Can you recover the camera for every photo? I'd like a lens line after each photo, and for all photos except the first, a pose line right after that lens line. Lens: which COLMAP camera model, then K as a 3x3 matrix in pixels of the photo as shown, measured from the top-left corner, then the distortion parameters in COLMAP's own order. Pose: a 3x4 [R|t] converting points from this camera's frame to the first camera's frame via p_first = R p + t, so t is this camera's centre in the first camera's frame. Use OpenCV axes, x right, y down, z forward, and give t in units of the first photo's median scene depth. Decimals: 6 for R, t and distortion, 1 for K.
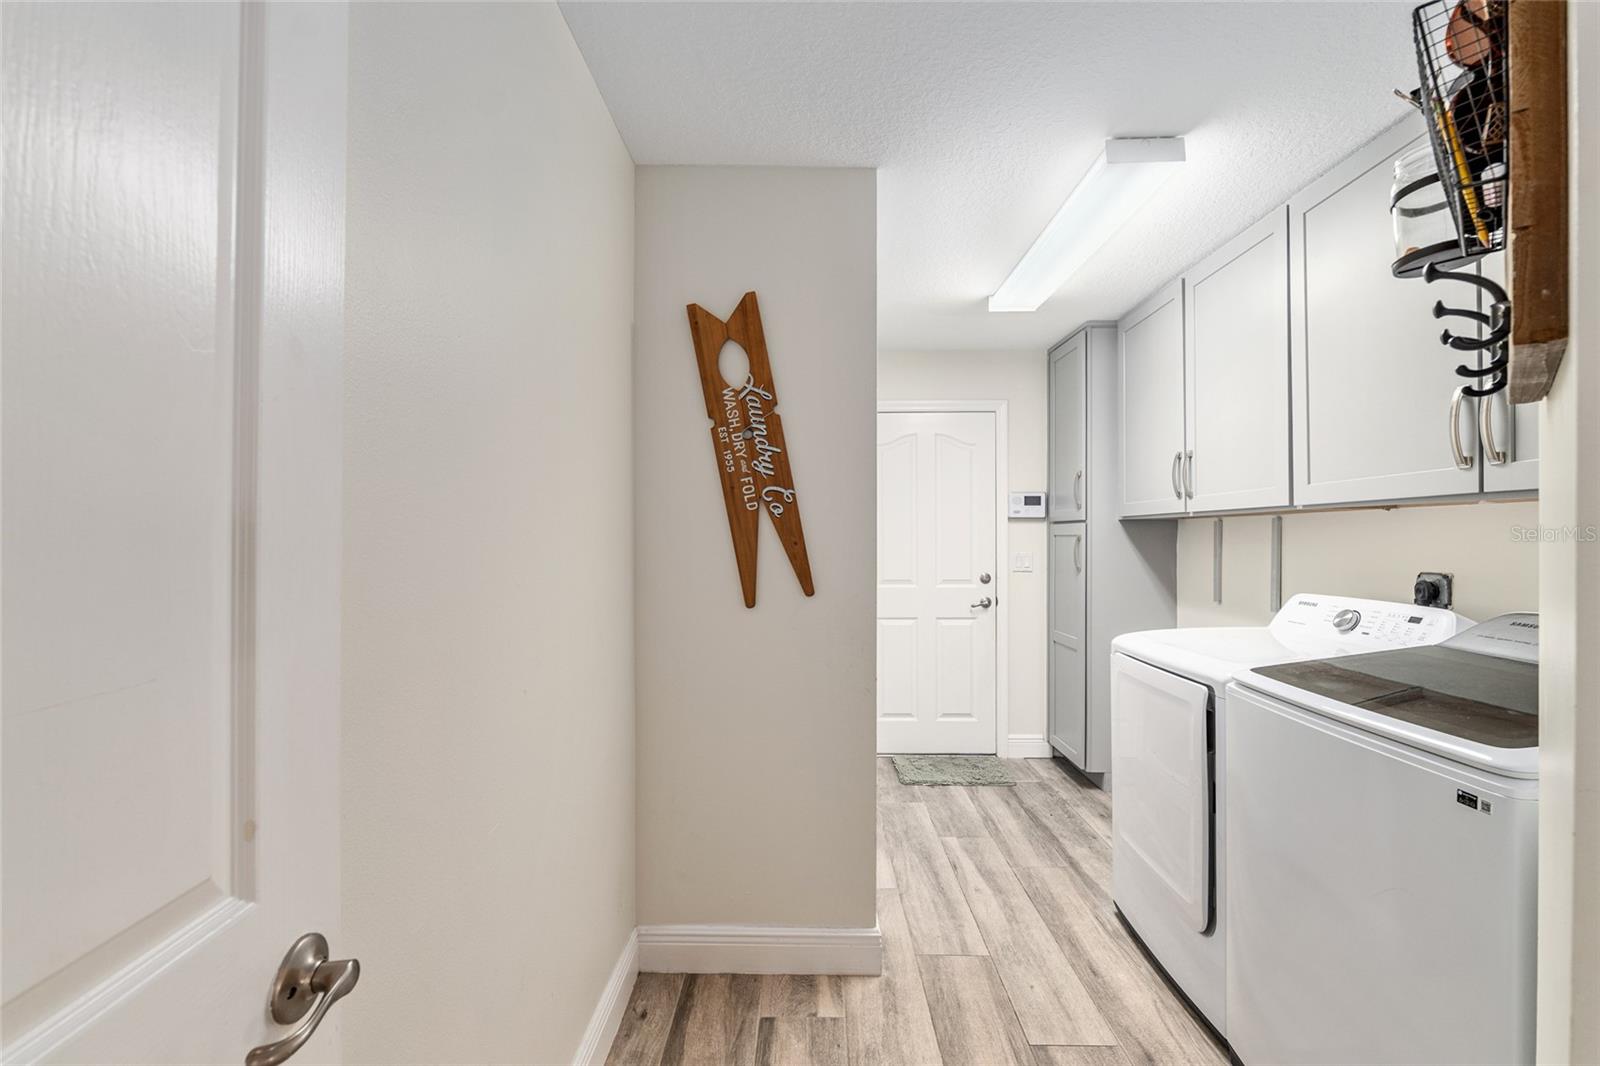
lens RADIAL K [[659.7, 0, 796.2], [0, 659.7, 536.3], [0, 0, 1]] dist [-0.011947, 0.000281]
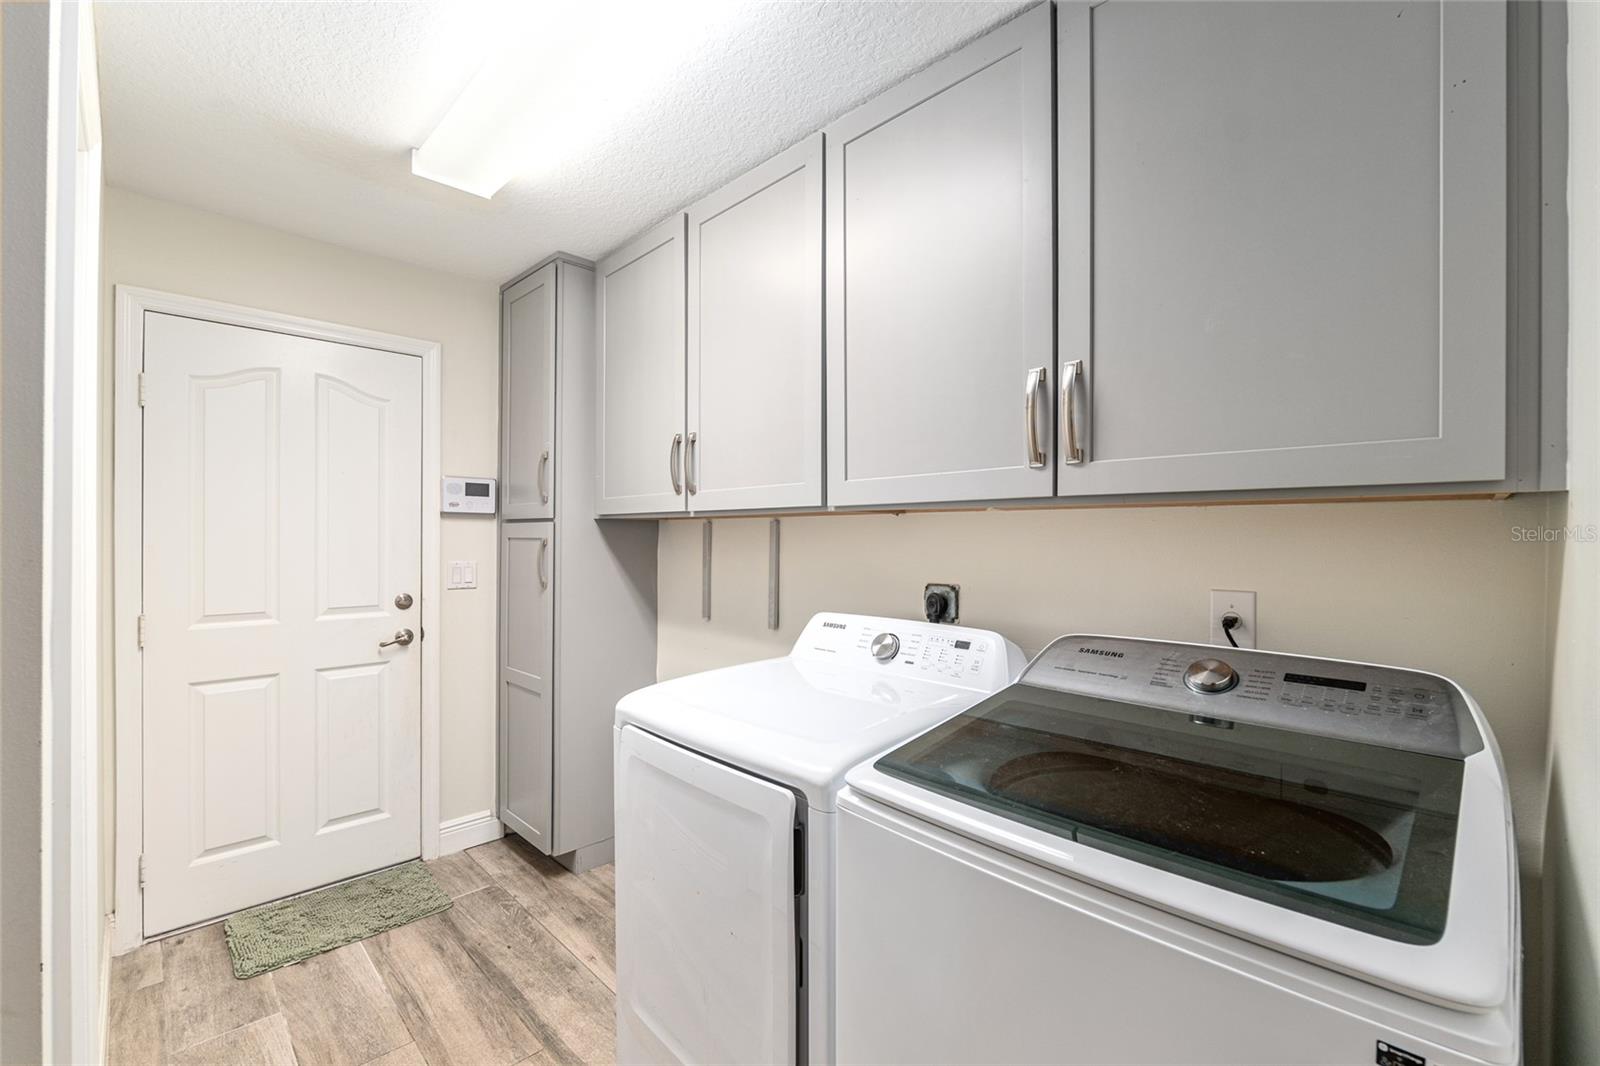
lens RADIAL K [[686.9, 0, 803.2], [0, 686.9, 536.8], [0, 0, 1]] dist [-0.007751, -0.000191]
pose [[0.694710, 0.003916, 0.719279, 0.083696], [-0.005879, 0.999983, 0.000233, -0.005986], [-0.719265, -0.004391, 0.694721, 0.276301]]
